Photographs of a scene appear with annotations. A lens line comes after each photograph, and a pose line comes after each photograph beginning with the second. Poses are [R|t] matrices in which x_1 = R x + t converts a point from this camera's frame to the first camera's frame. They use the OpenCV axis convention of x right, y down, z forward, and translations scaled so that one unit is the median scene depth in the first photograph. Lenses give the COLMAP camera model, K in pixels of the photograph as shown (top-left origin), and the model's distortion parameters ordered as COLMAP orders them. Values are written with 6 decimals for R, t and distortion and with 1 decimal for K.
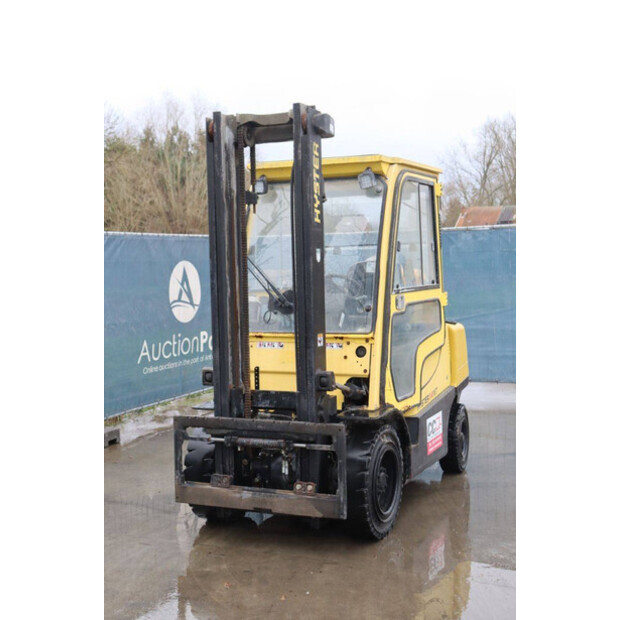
lens RADIAL K [[874.5, 0, 310.0], [0, 874.5, 310.0], [0, 0, 1]] dist [0.091128, 0.035040]
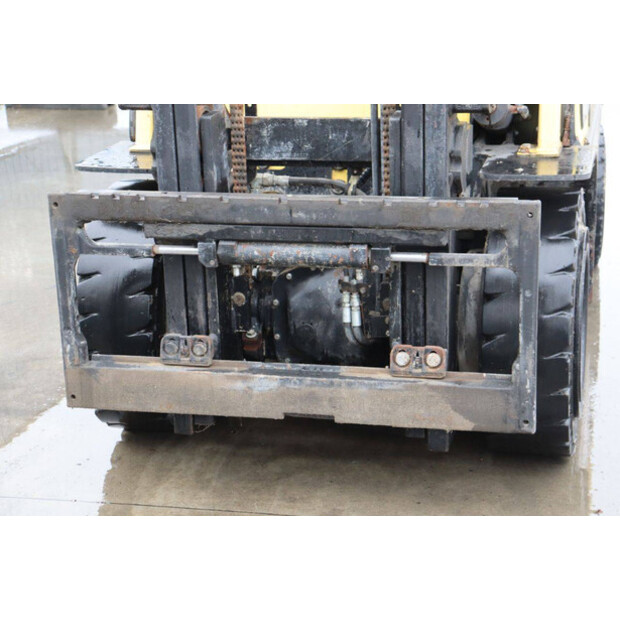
lens RADIAL K [[1327.0, 0, 310.8], [0, 1327.0, 295.5], [0, 0, 1]] dist [0.255054, -0.025999]
pose [[0.981058, -0.065181, 0.182417, -0.156642], [0.020433, 0.971256, 0.237160, 0.028881], [-0.192631, -0.228941, 0.954190, 0.424856]]
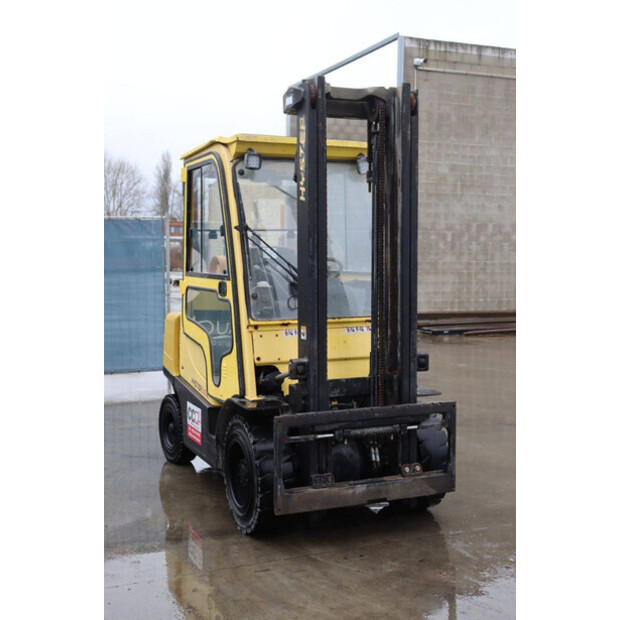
lens RADIAL K [[838.9, 0, 310.0], [0, 838.9, 310.0], [0, 0, 1]] dist [0.067569, 0.069708]
pose [[0.671204, -0.030559, 0.740643, -0.764124], [0.027288, 0.999491, 0.016509, 0.001413], [-0.740770, 0.009130, 0.671696, 0.423469]]
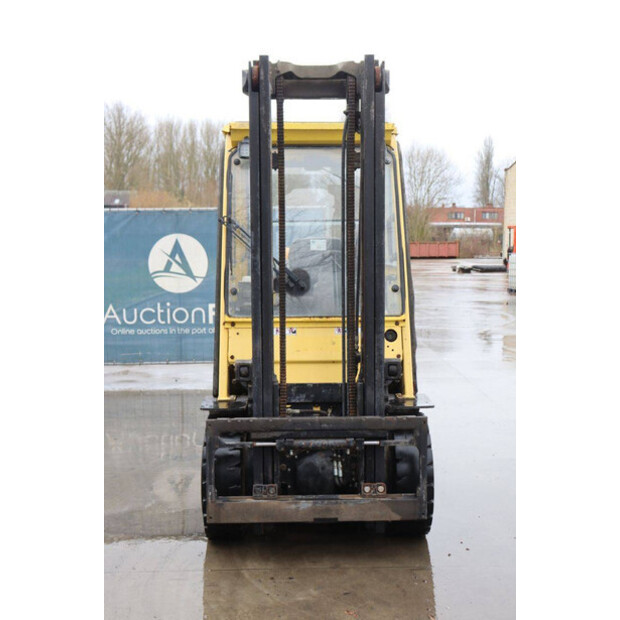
lens RADIAL K [[838.9, 0, 310.0], [0, 838.9, 310.0], [0, 0, 1]] dist [0.067569, 0.069708]
pose [[0.896636, -0.018914, 0.442363, -0.426006], [0.008336, 0.999631, 0.025846, -0.003184], [-0.442689, -0.019487, 0.896463, 0.253357]]
